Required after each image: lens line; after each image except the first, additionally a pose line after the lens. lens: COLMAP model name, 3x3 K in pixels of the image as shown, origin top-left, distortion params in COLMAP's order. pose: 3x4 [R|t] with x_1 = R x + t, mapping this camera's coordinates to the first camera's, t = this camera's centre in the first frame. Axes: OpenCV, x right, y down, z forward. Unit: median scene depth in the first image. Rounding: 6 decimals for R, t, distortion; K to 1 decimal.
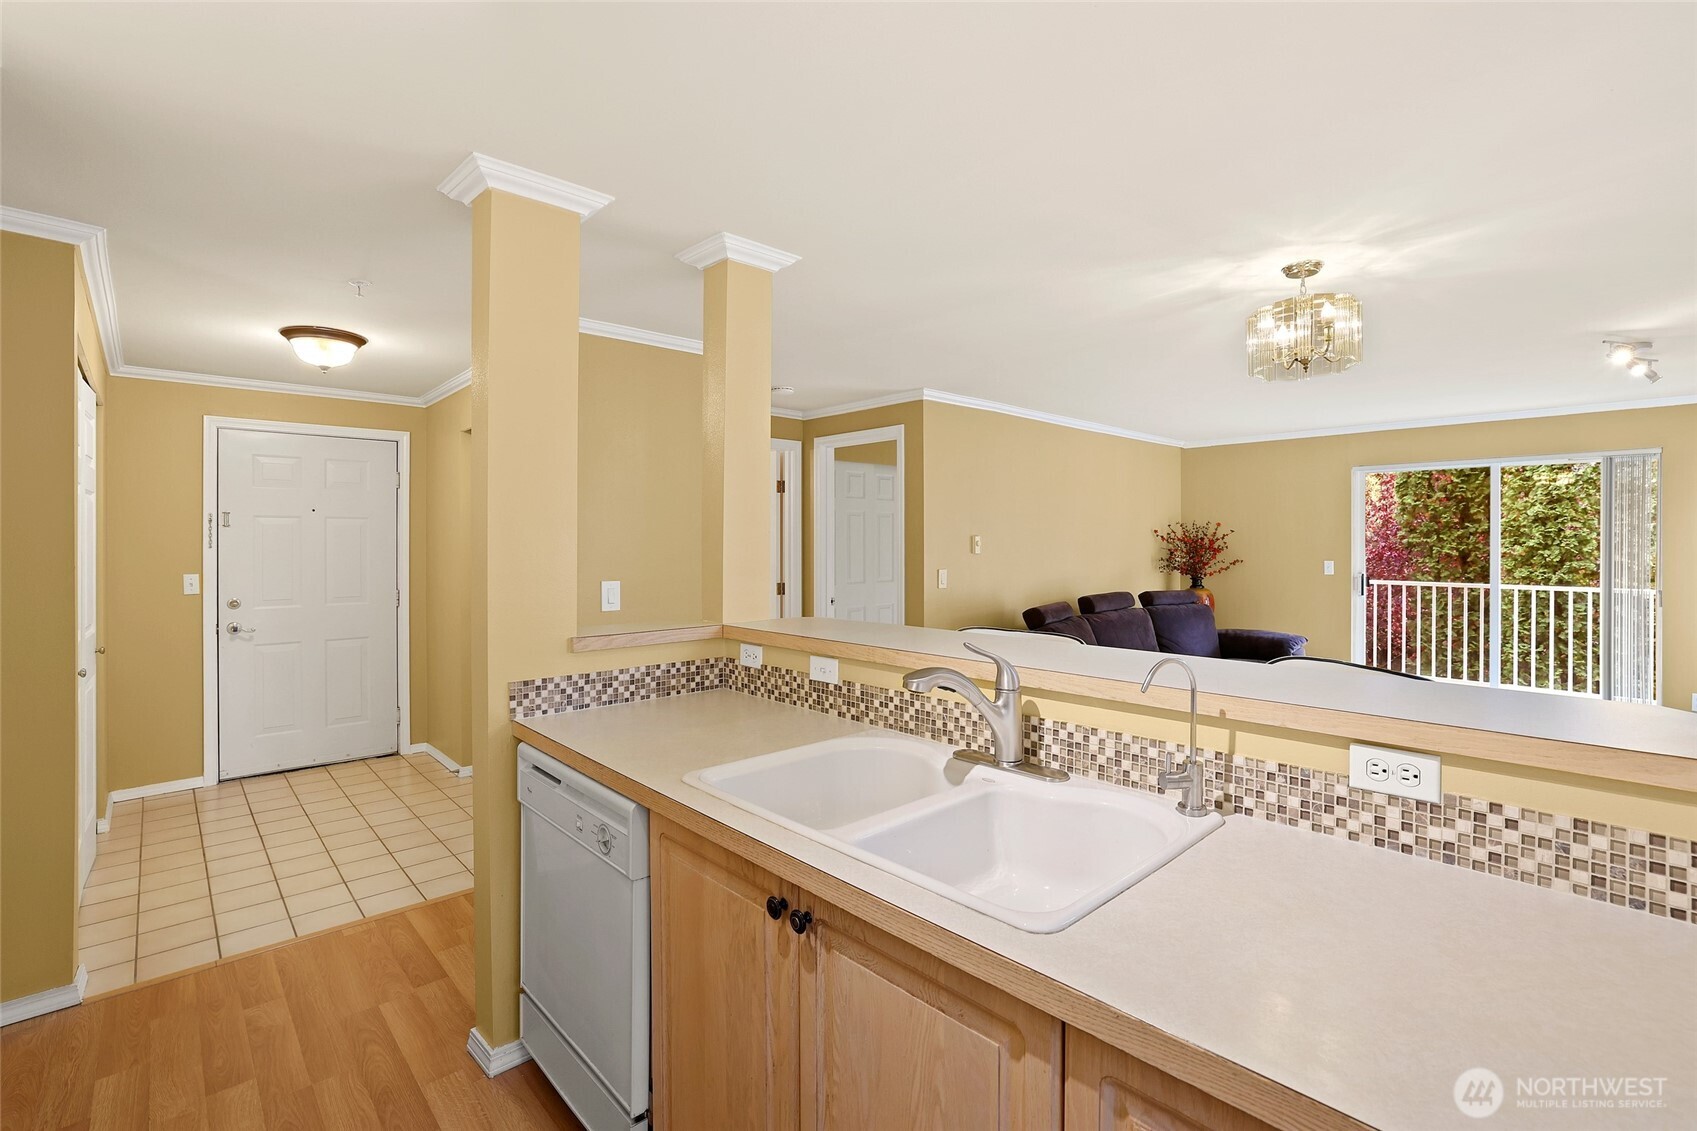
lens RADIAL K [[777.3, 0, 842.8], [0, 777.3, 556.5], [0, 0, 1]] dist [-0.026889, 0.005184]
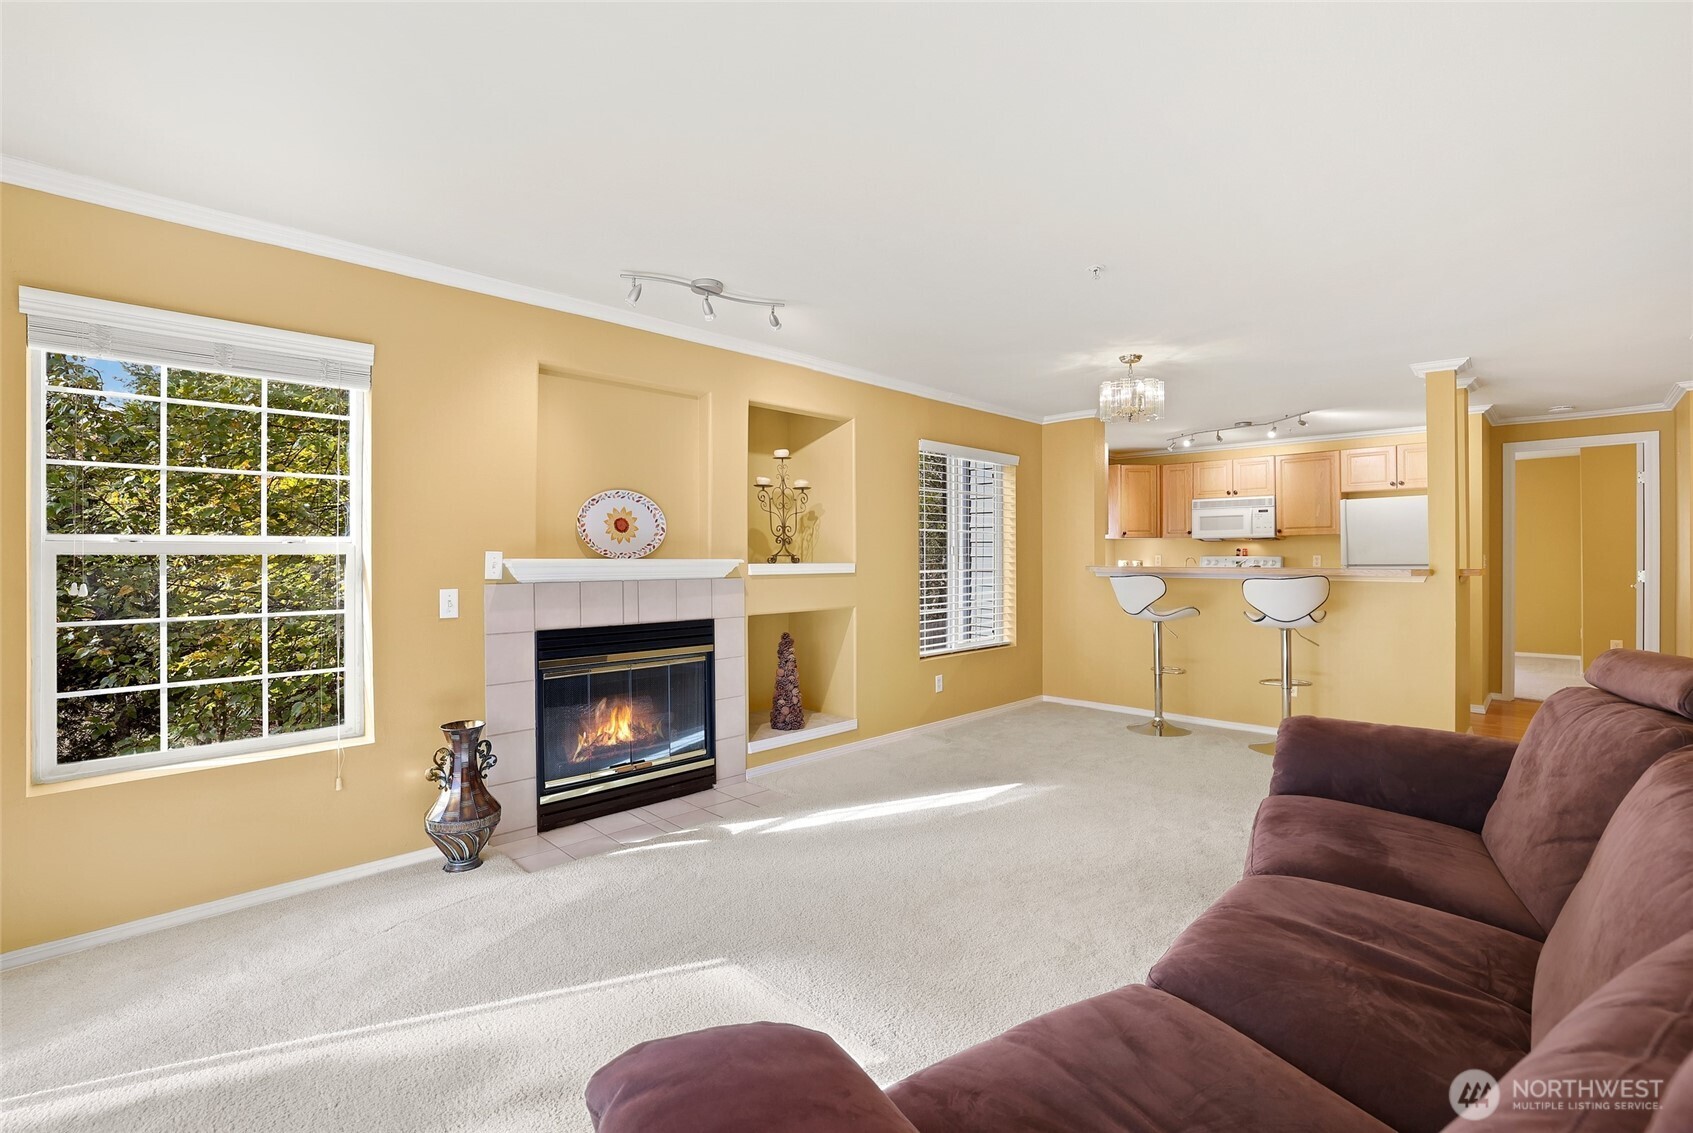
lens RADIAL K [[740.7, 0, 871.6], [0, 740.7, 554.3], [0, 0, 1]] dist [-0.034753, 0.010929]
pose [[-0.998023, 0.003295, -0.062766, 1.454810], [0.002085, 0.999811, 0.019329, 0.012870], [0.062818, 0.019160, -0.997841, 2.977017]]
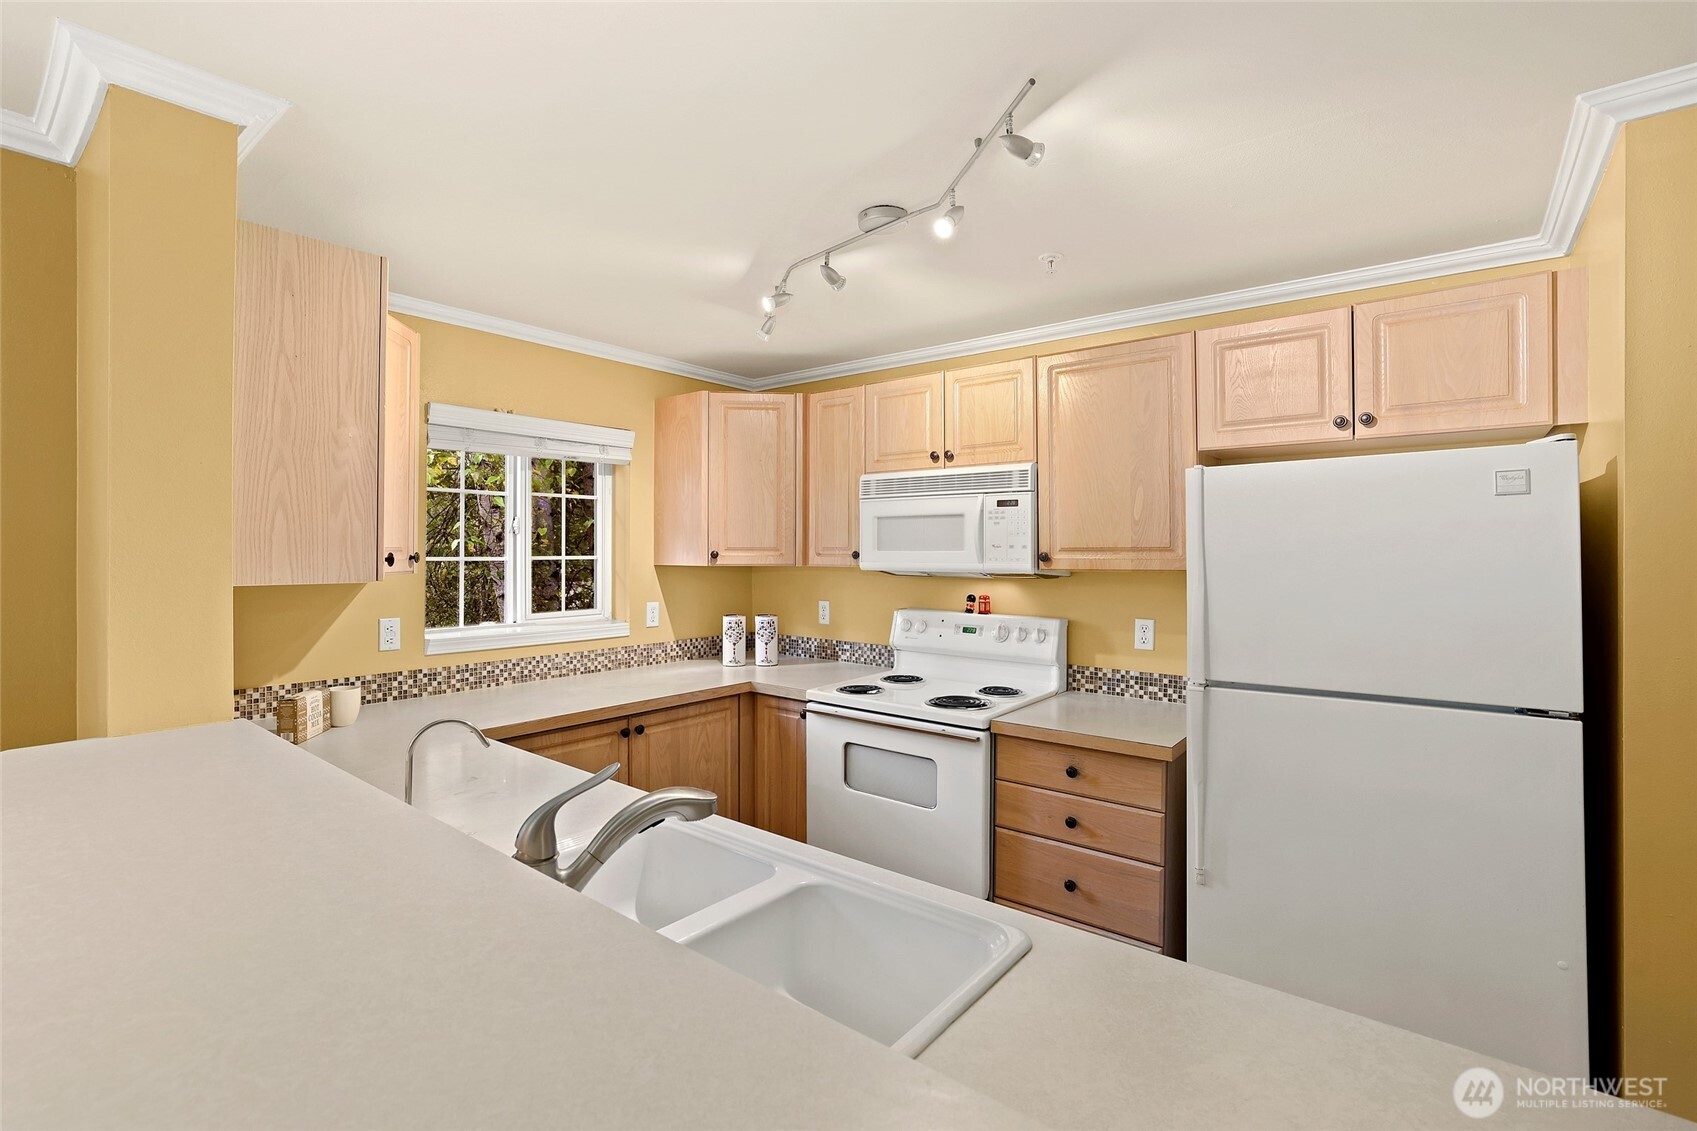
lens RADIAL K [[777.3, 0, 850.3], [0, 777.3, 550.5], [0, 0, 1]] dist [-0.026889, 0.005184]
pose [[-0.987805, -0.001565, -0.155688, 0.040025], [-0.004777, 0.999783, 0.020258, -0.055298], [0.155622, 0.020755, -0.987599, 1.163073]]
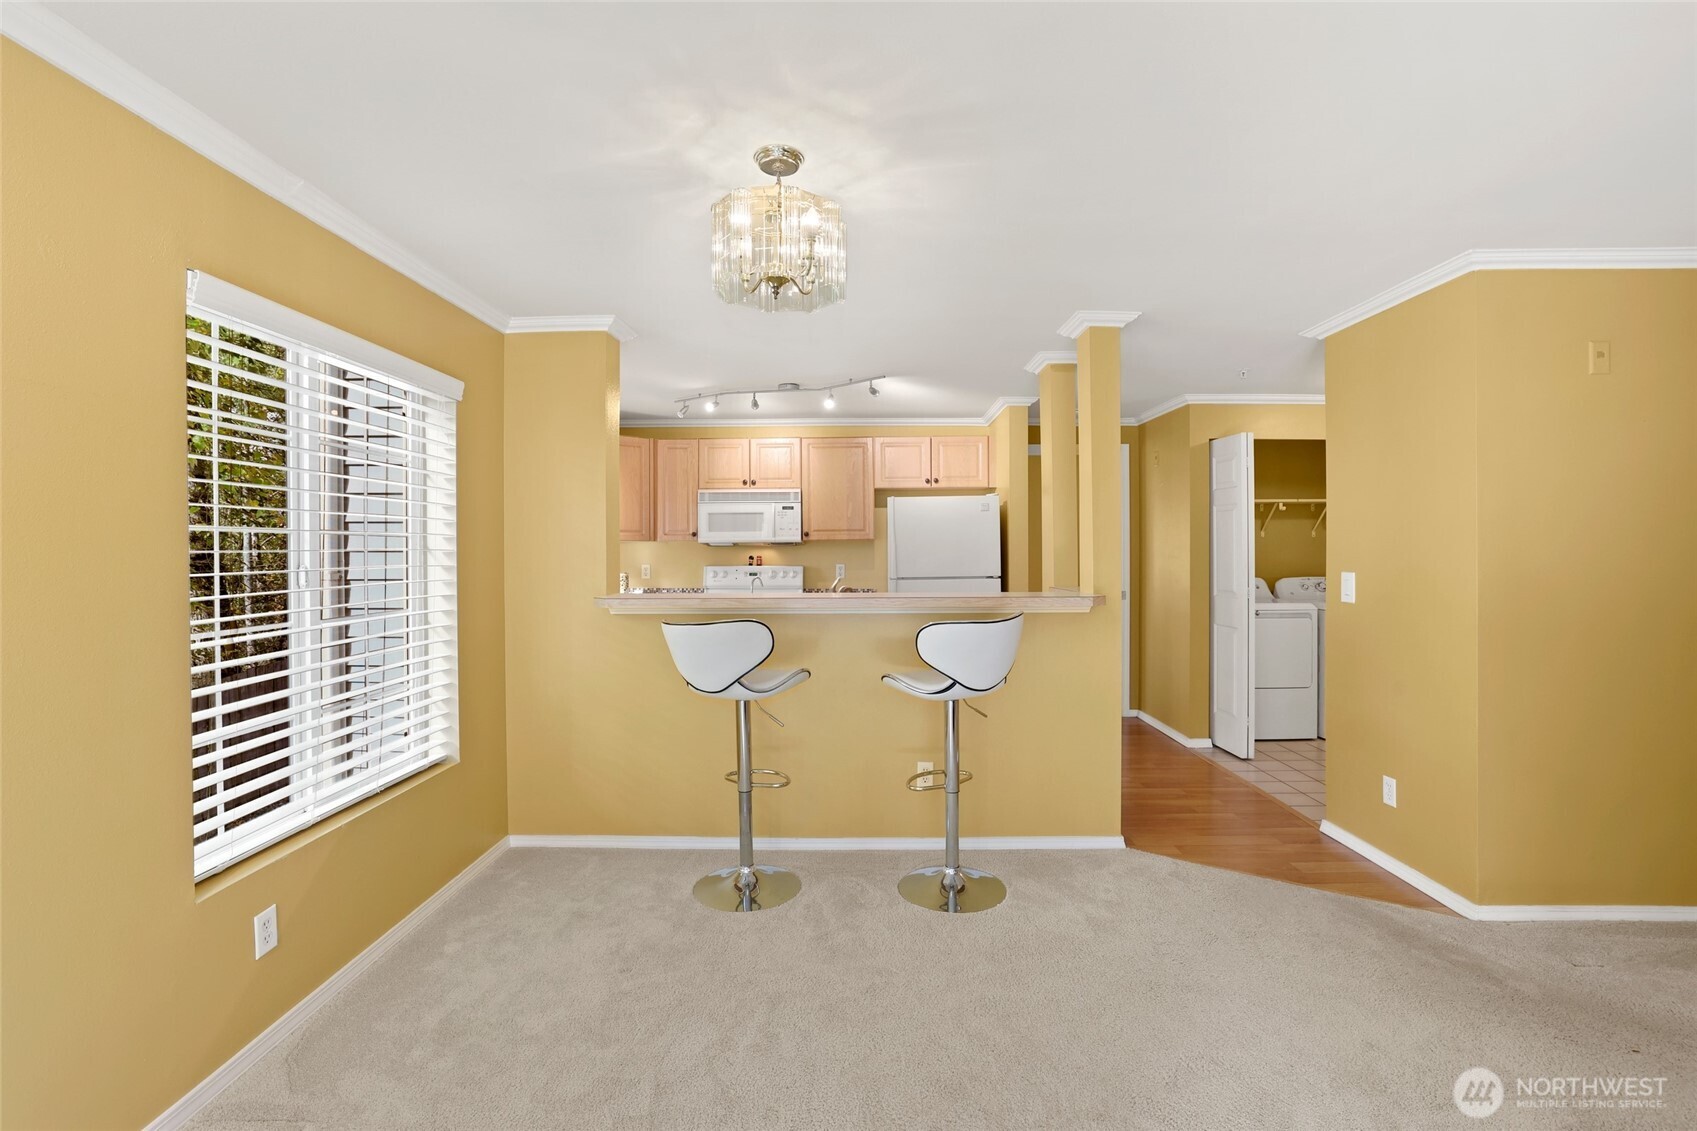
lens RADIAL K [[742.5, 0, 848.5], [0, 742.5, 552.6], [0, 0, 1]] dist [-0.034753, 0.010929]
pose [[-0.687710, 0.010336, -0.725912, 1.247085], [-0.007426, 0.999746, 0.021270, -0.013482], [0.725948, 0.020018, -0.687458, 1.802617]]
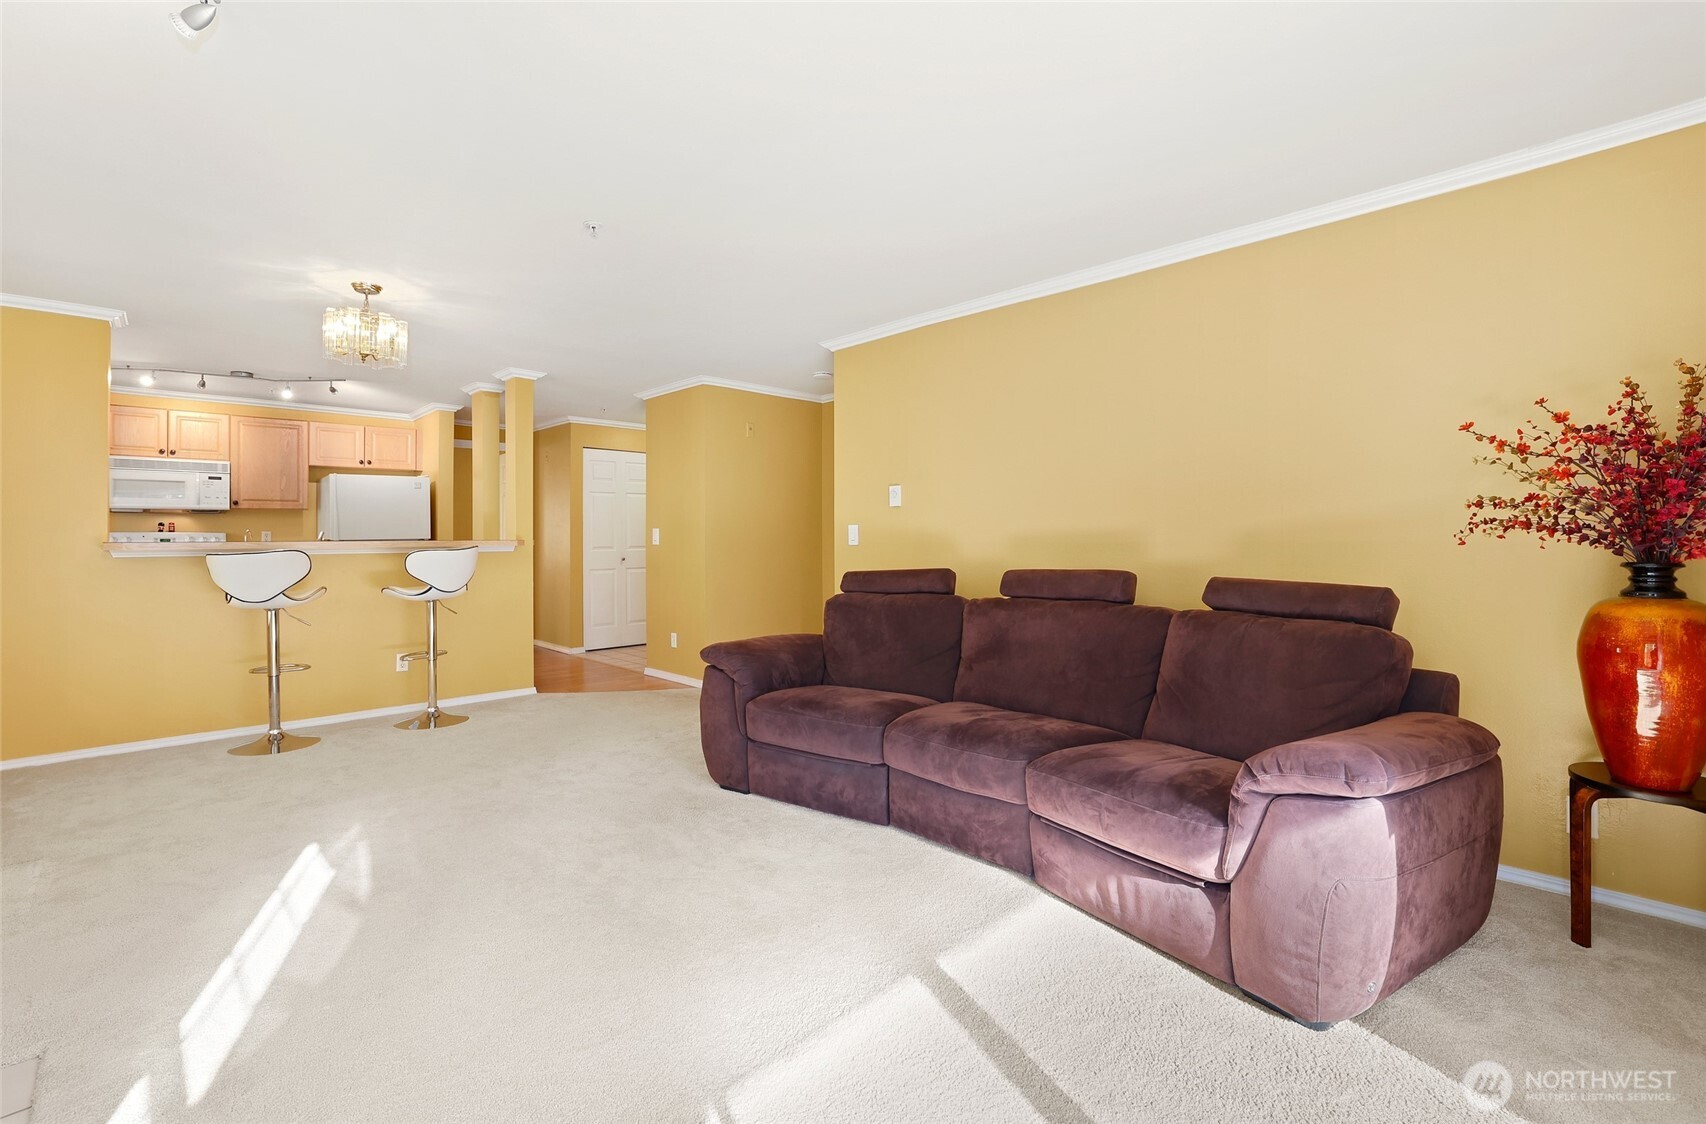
lens RADIAL K [[728.4, 0, 828.4], [0, 728.4, 529.4], [0, 0, 1]] dist [-0.024318, 0.001433]
pose [[0.026851, -0.005091, -0.999626, 2.223554], [-0.013990, 0.999887, -0.005468, 0.059748], [0.999542, 0.014132, 0.026777, 2.095662]]
